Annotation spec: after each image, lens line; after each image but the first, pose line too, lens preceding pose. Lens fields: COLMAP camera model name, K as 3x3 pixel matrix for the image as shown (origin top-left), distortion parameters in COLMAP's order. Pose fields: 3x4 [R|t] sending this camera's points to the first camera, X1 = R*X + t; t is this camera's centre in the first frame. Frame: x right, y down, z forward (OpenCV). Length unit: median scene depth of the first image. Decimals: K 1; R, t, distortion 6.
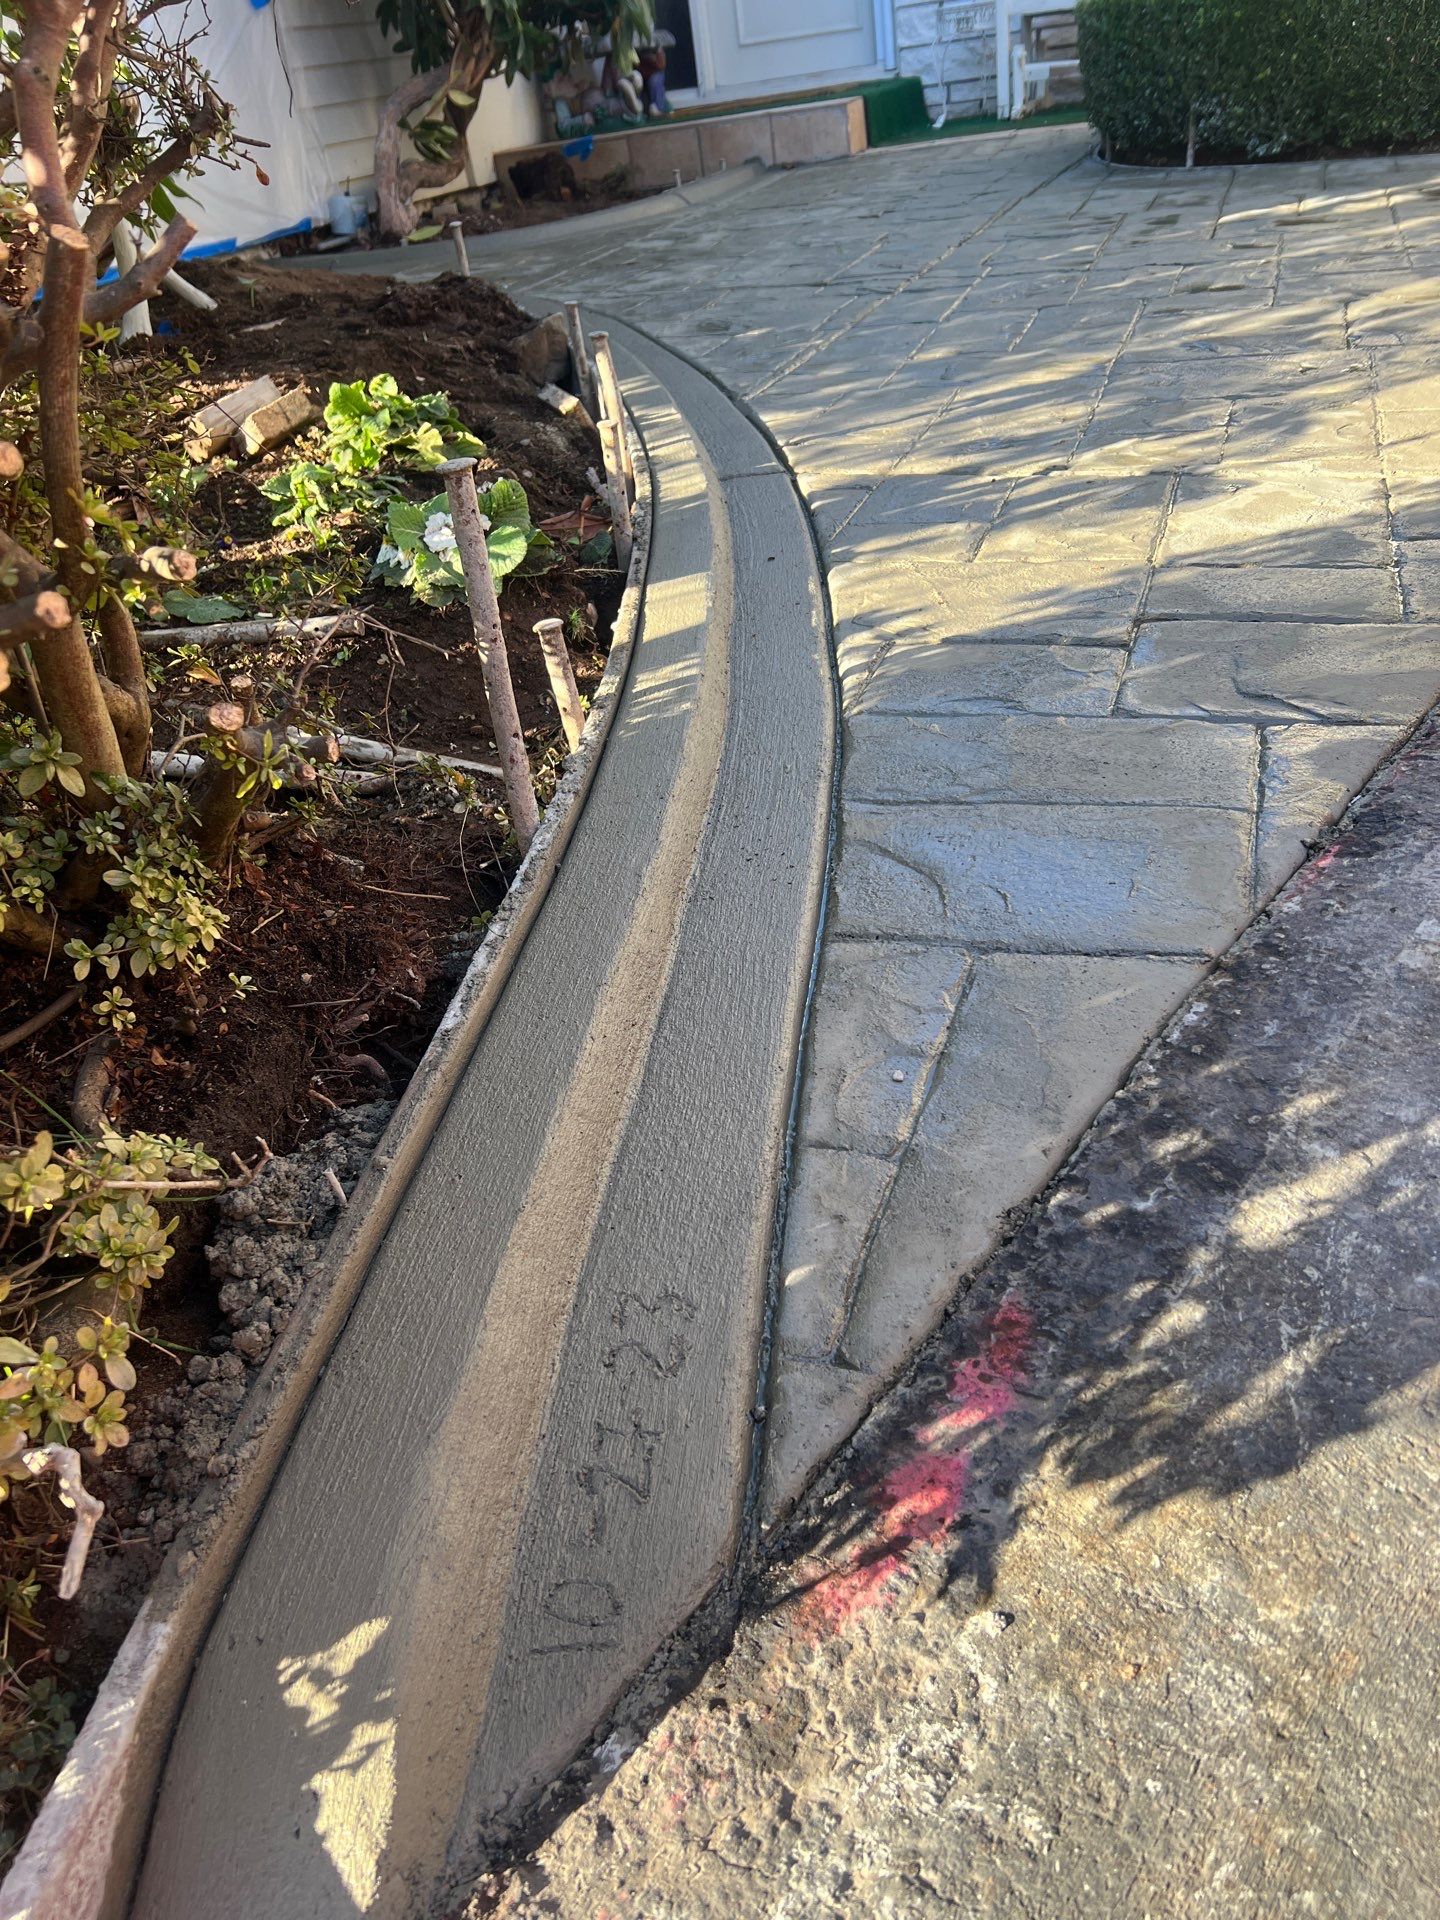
lens RADIAL K [[1515.5, 0, 720.0], [0, 1515.5, 960.0], [0, 0, 1]] dist [0.056326, -0.073834]
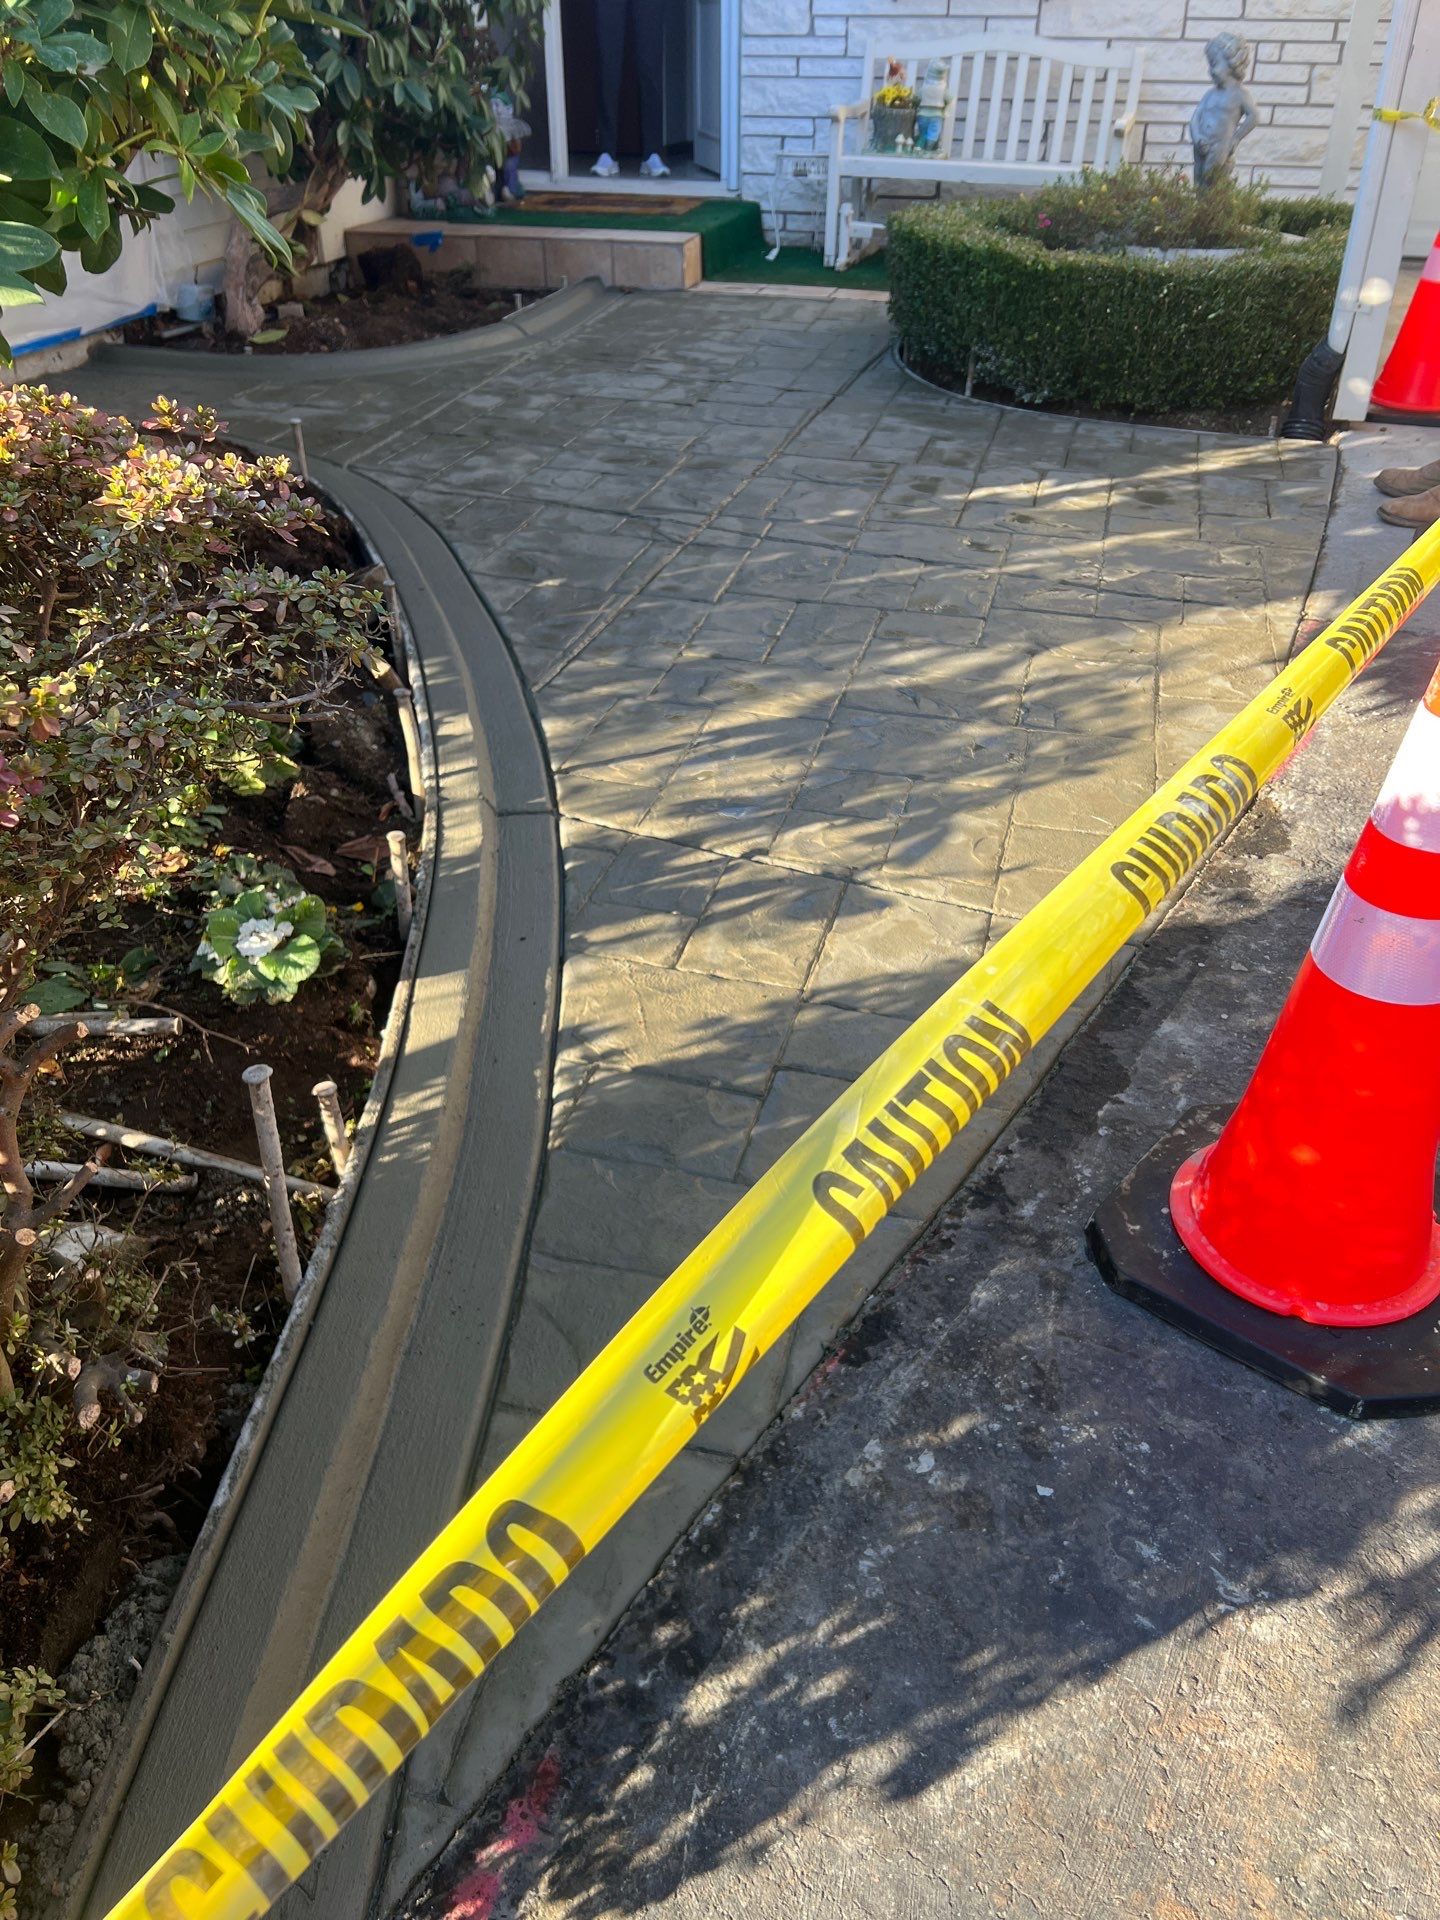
lens RADIAL K [[1515.5, 0, 720.0], [0, 1515.5, 960.0], [0, 0, 1]] dist [0.056326, -0.073834]
pose [[0.989720, 0.071698, 0.123745, 0.054700], [-0.073935, 0.997171, 0.013568, -0.357234], [-0.122422, -0.022578, 0.992221, -0.350657]]
